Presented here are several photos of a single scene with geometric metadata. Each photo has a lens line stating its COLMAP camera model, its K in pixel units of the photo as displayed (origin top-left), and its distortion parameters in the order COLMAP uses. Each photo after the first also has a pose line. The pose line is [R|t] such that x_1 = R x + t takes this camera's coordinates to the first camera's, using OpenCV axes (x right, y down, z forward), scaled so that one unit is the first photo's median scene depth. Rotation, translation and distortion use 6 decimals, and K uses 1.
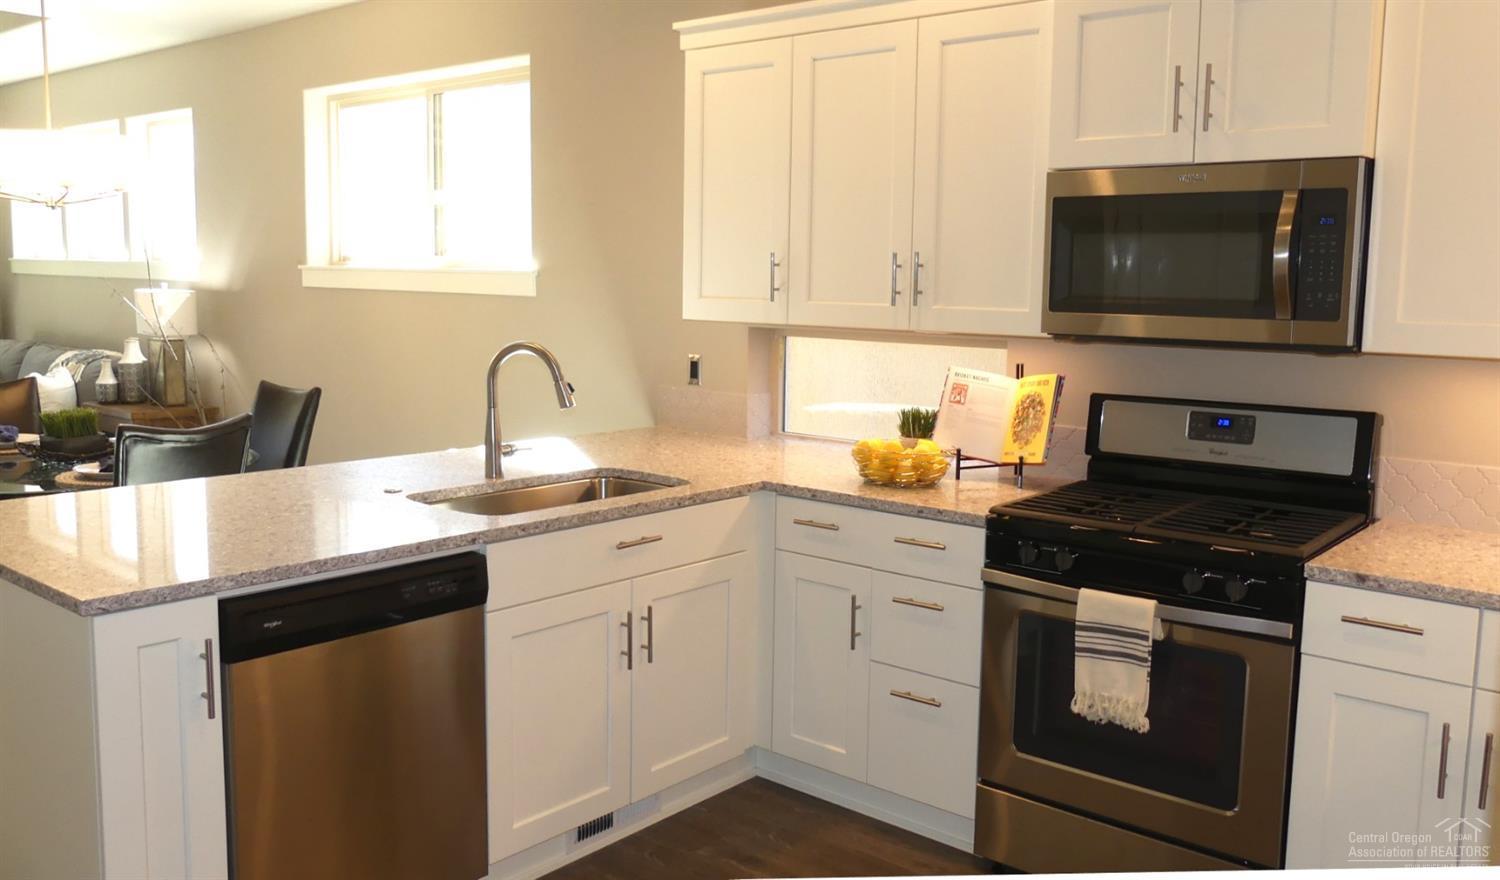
lens RADIAL K [[1210.4, 0, 750.0], [0, 1210.4, 440.0], [0, 0, 1]] dist [-0.006945, -0.005472]
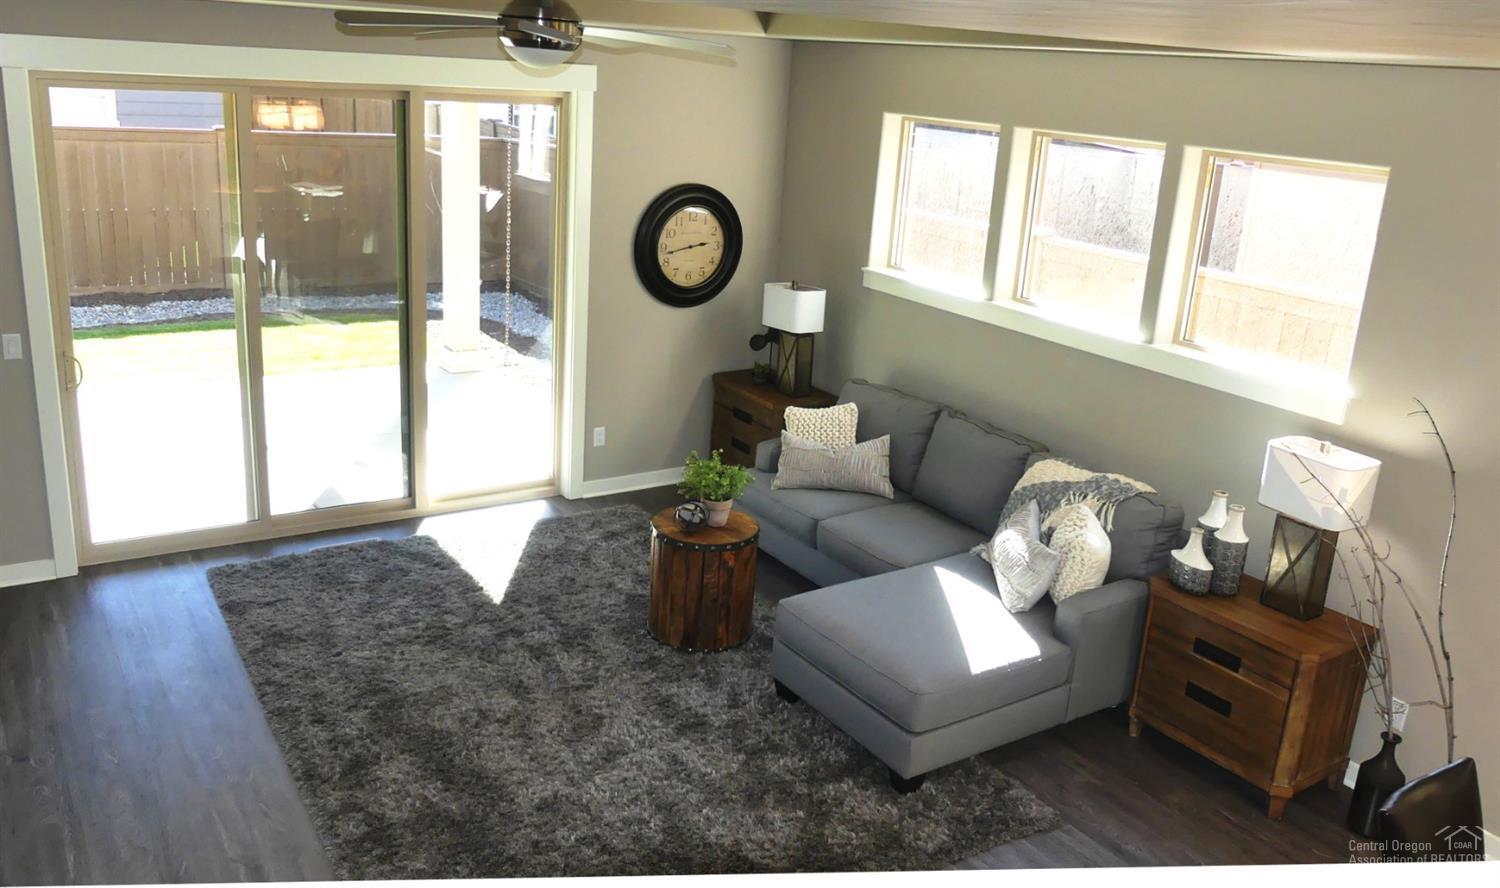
lens RADIAL K [[1203.4, 0, 750.0], [0, 1203.4, 444.0], [0, 0, 1]] dist [-0.038736, -0.000393]
pose [[0.959146, 0.121569, -0.255459, -0.611699], [-0.080361, 0.982847, 0.165996, -0.208808], [0.271257, -0.138686, 0.952463, 0.289006]]
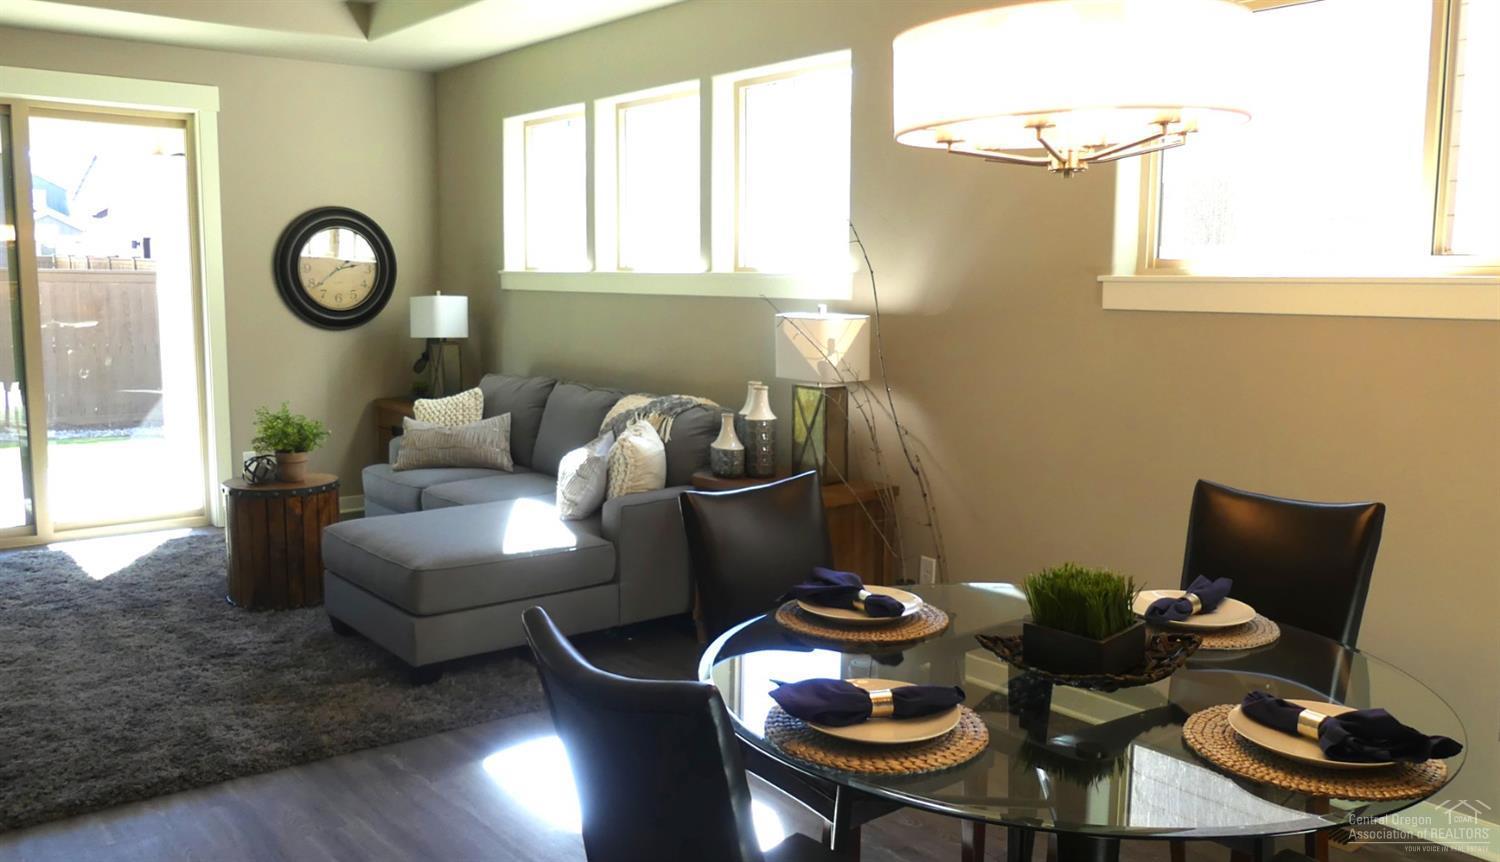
lens RADIAL K [[1215.5, 0, 750.0], [0, 1215.5, 431.0], [0, 0, 1]] dist [-0.010568, -0.010714]
pose [[0.981636, 0.009539, -0.190523, -0.387869], [-0.011553, 0.999889, -0.009461, -0.050533], [0.190412, 0.011488, 0.981637, 0.316712]]
